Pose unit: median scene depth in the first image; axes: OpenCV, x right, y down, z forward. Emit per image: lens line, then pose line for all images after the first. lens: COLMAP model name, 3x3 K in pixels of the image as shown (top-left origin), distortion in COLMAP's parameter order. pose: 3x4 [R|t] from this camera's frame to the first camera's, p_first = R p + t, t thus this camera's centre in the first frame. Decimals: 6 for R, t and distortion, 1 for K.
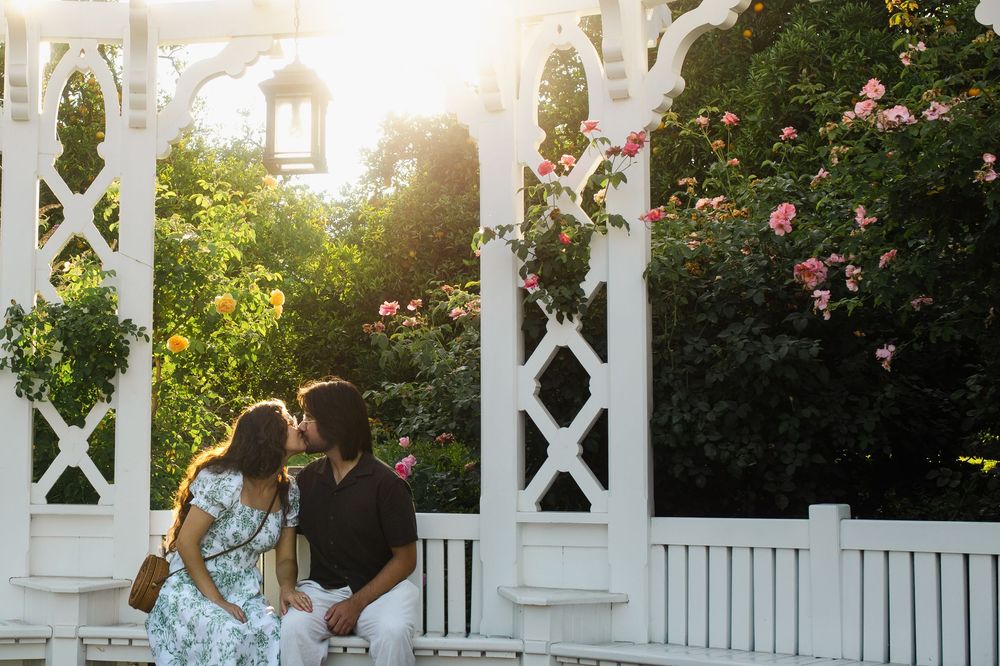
lens RADIAL K [[946.4, 0, 444.1], [0, 946.4, 408.1], [0, 0, 1]] dist [-0.036903, 0.000000]
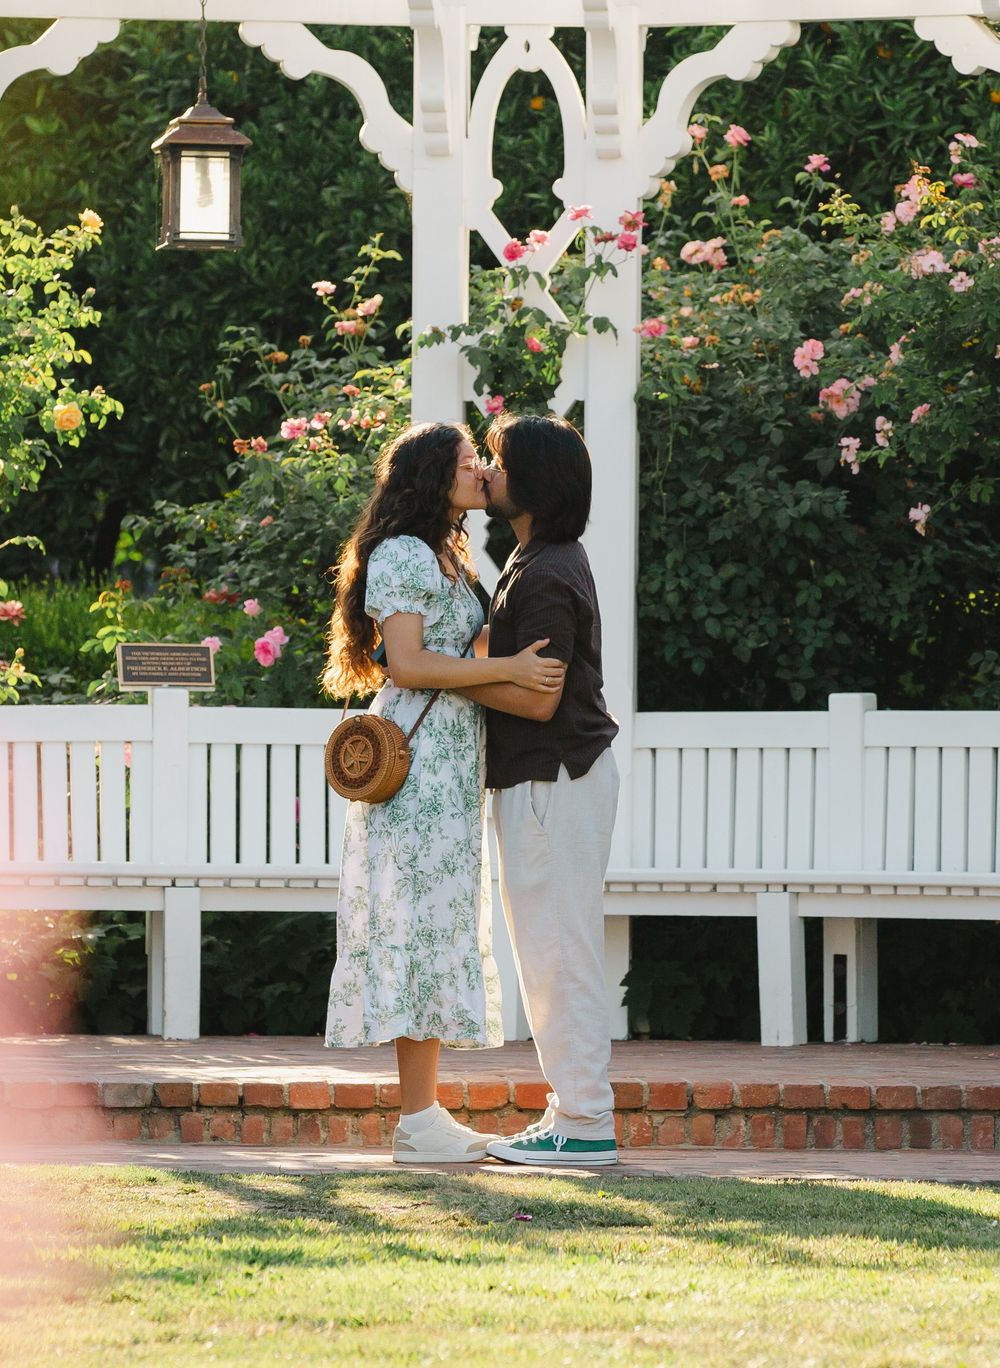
lens RADIAL K [[6095.0, 0, 494.4], [0, 6095.0, 682.1], [0, 0, 1]] dist [-0.279125, 0.000000]
pose [[0.952991, 0.005072, 0.302956, -1.396643], [-0.023378, 0.998110, 0.056827, -0.188798], [-0.302095, -0.061238, 0.951309, -3.691097]]
